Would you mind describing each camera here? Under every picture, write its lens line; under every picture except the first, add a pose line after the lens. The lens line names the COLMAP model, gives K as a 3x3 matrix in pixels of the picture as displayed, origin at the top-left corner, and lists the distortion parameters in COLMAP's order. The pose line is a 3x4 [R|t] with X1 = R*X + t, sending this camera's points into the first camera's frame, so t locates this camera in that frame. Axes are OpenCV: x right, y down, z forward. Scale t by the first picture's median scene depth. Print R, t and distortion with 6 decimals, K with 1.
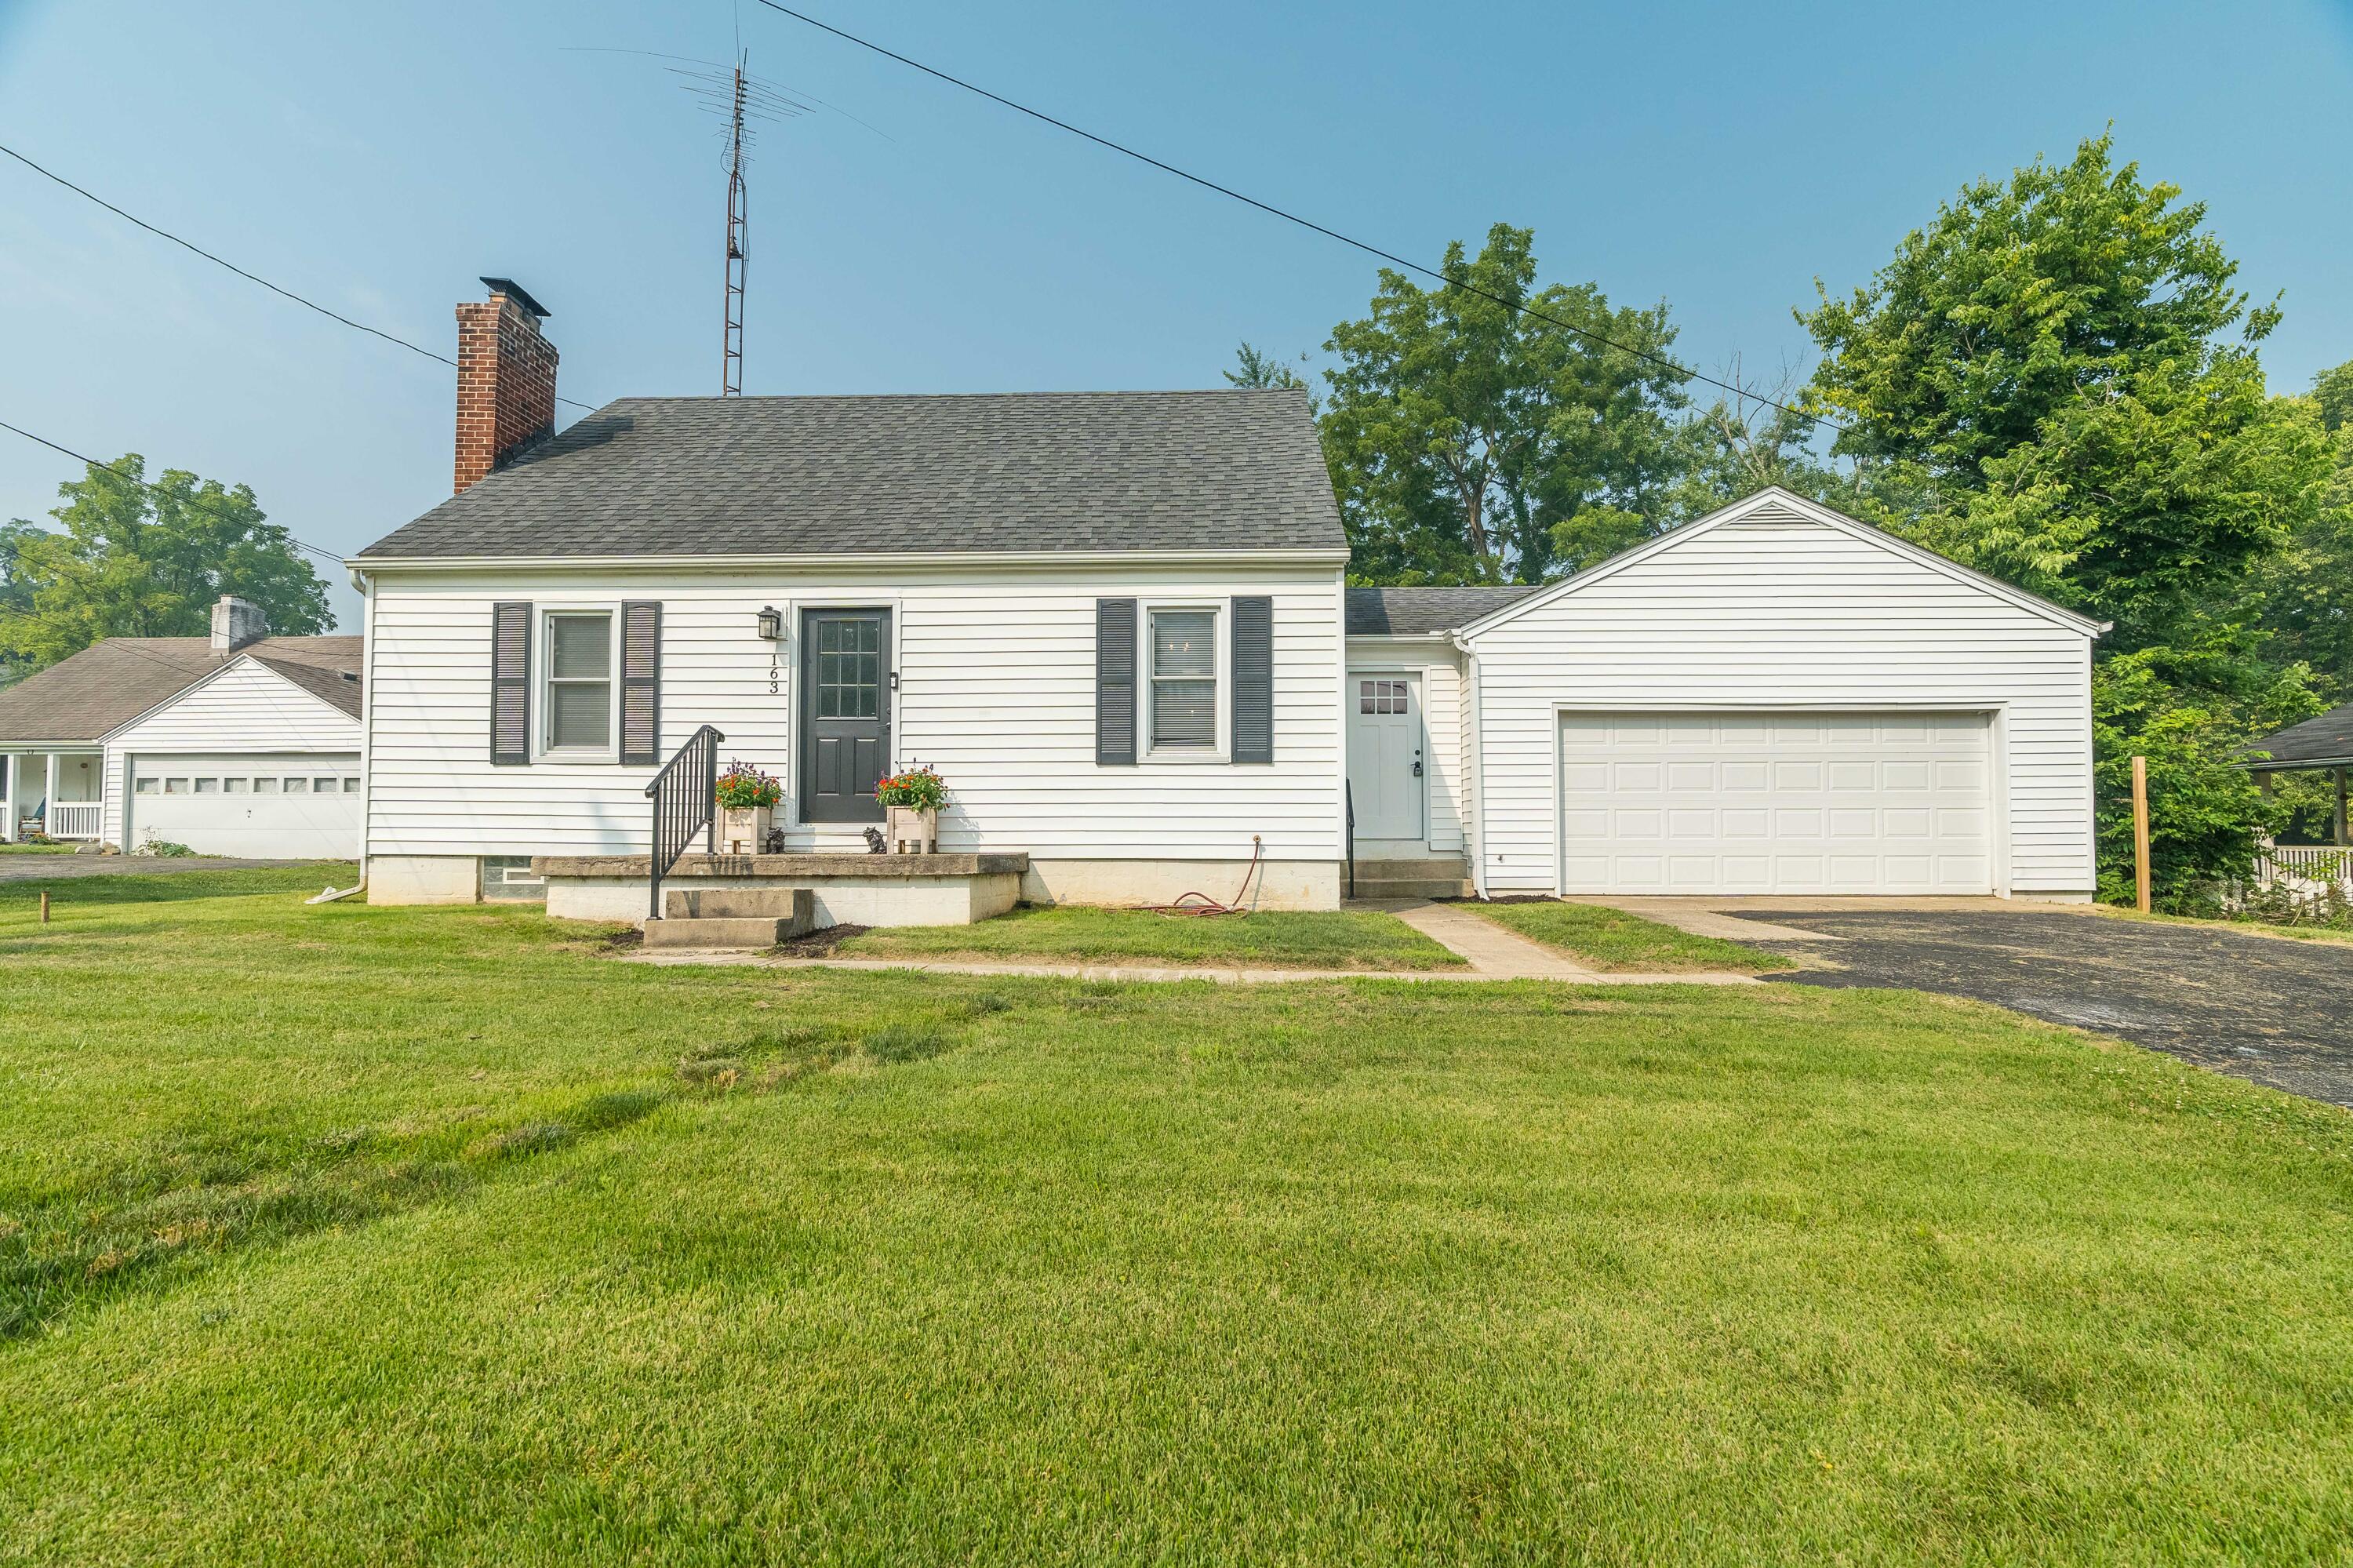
lens RADIAL K [[1102.0, 0, 1183.1], [0, 1102.0, 796.6], [0, 0, 1]] dist [-0.008881, 0.001763]
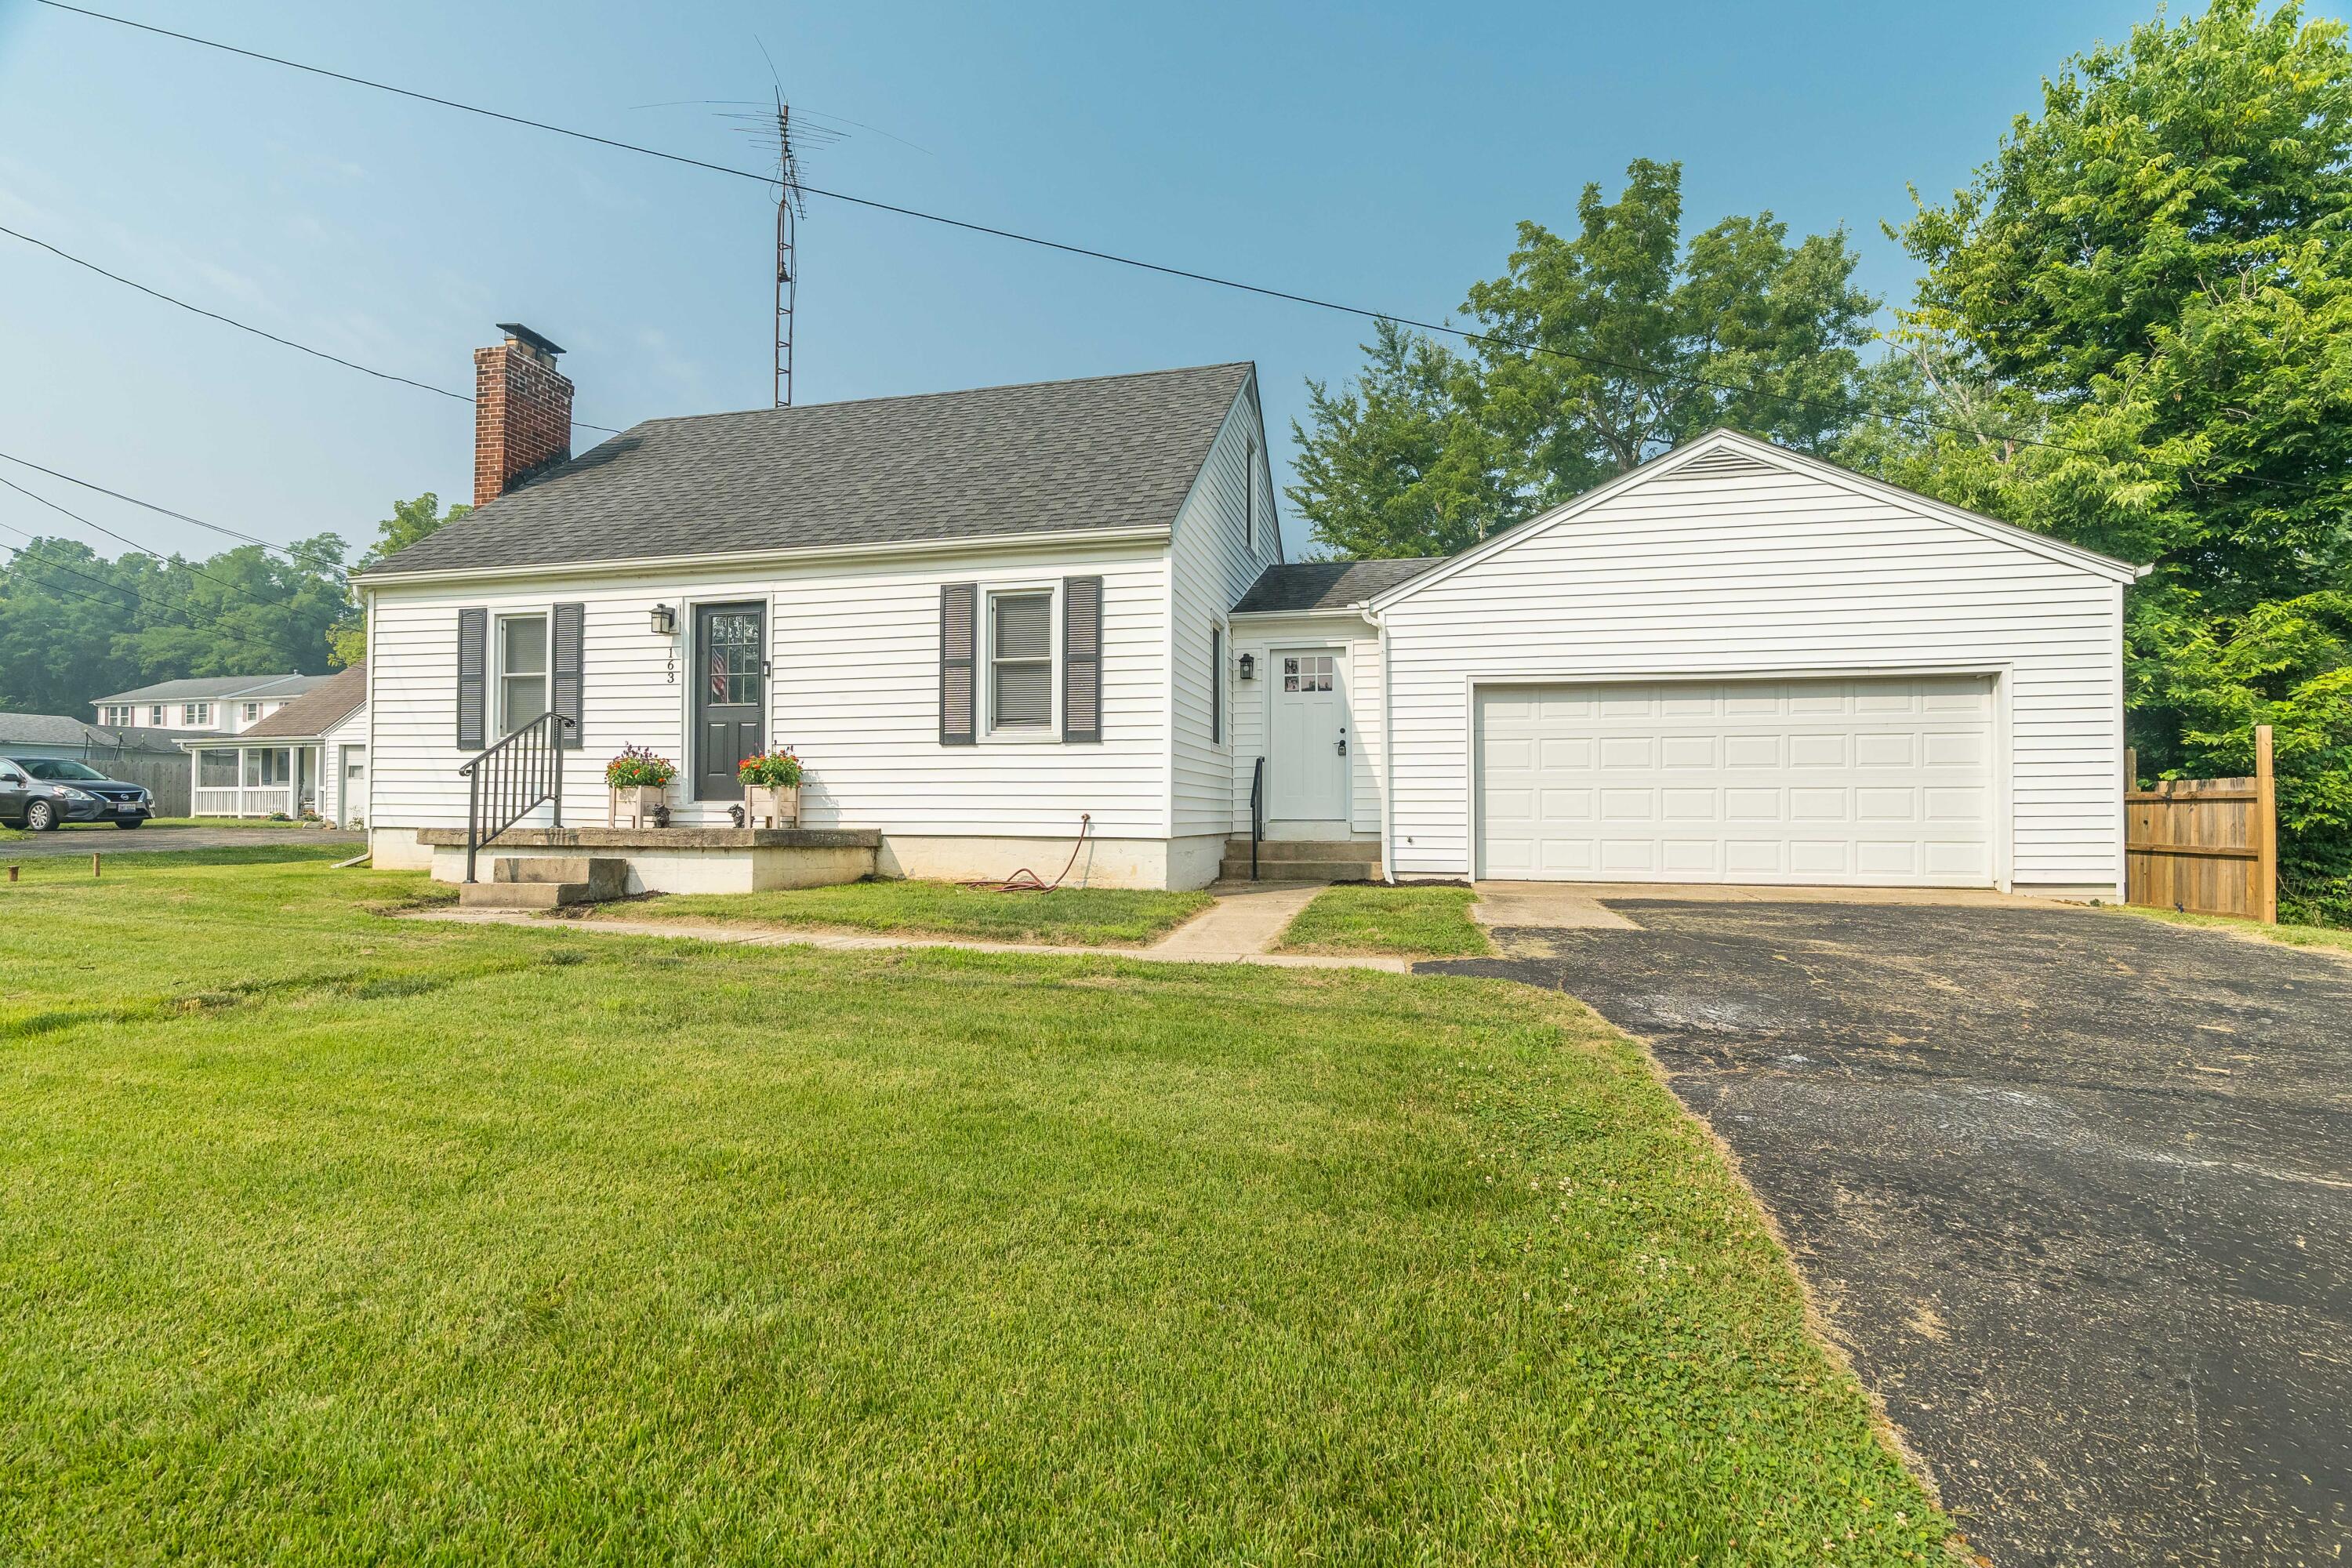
lens RADIAL K [[1101.4, 0, 1183.5], [0, 1101.4, 798.4], [0, 0, 1]] dist [-0.008881, 0.001763]
pose [[0.977617, 0.000884, -0.210389, 0.297549], [0.002145, 0.999897, 0.014169, 0.005893], [0.210380, -0.014304, 0.977515, 0.026459]]
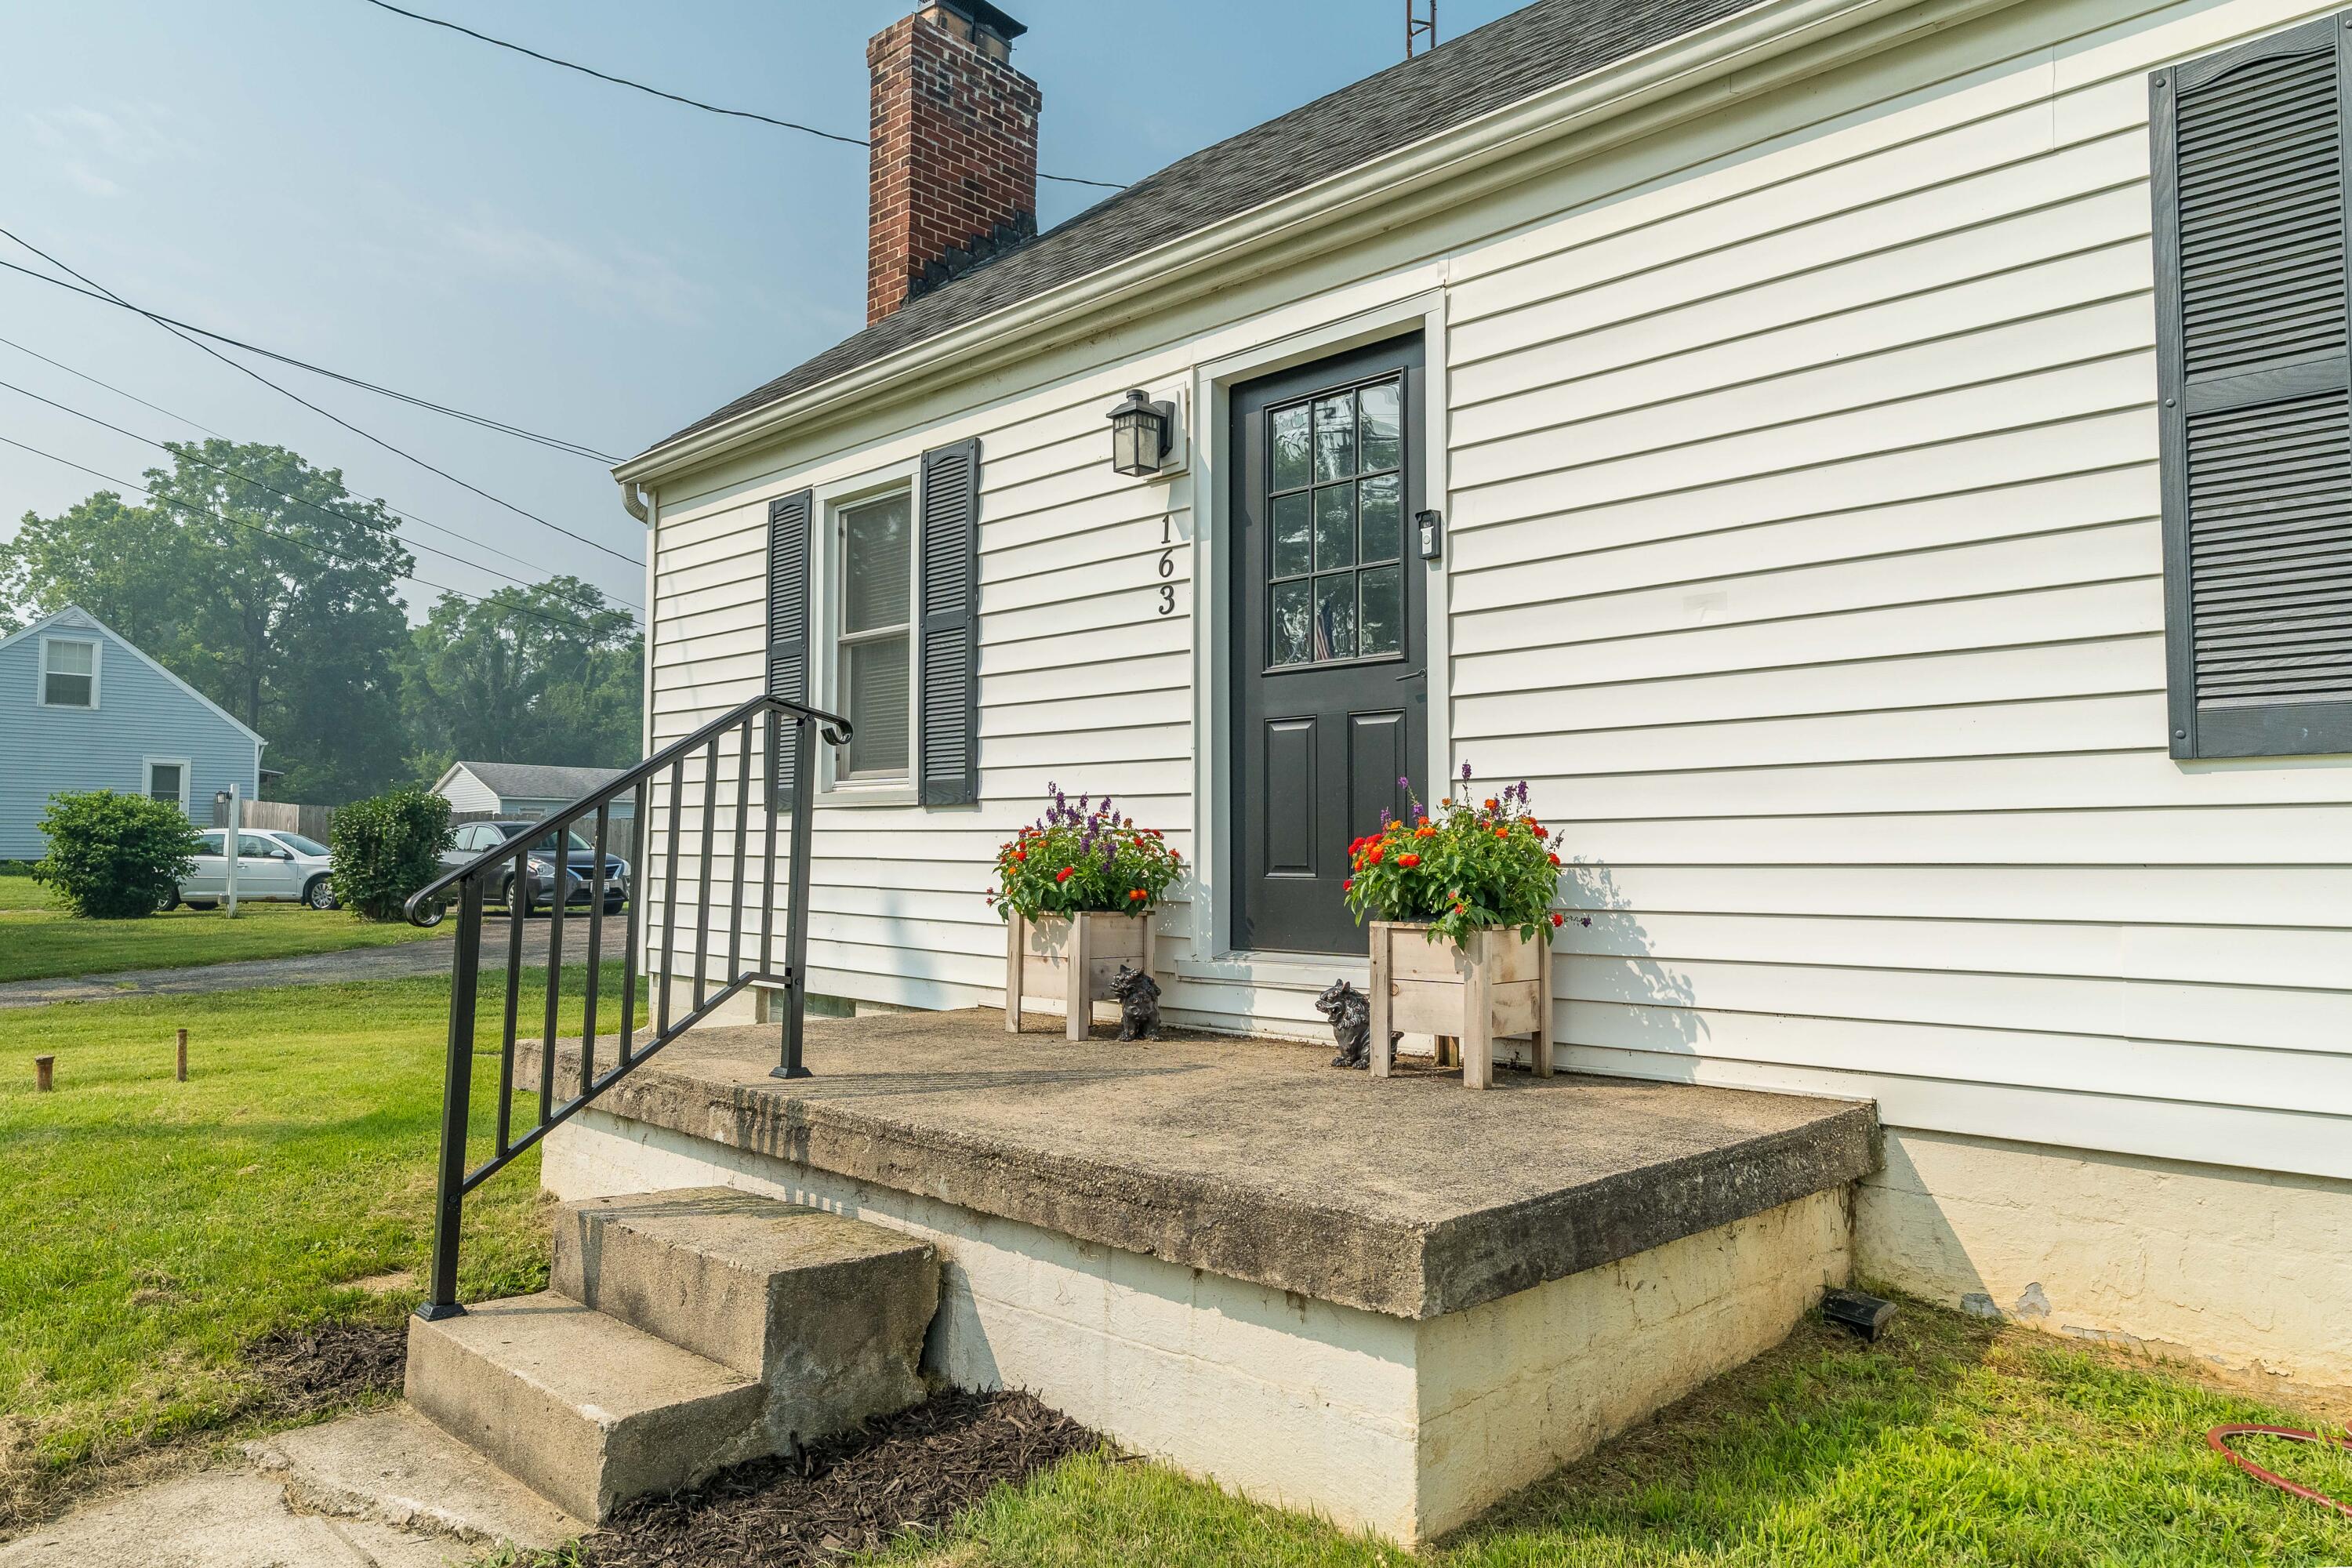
lens RADIAL K [[1447.8, 0, 1169.0], [0, 1447.8, 779.1], [0, 0, 1]] dist [0.005664, 0.000549]
pose [[0.748457, -0.036047, -0.662203, -0.027944], [0.015902, 0.999210, -0.036418, -0.014161], [0.662993, 0.016727, 0.748439, 0.509655]]
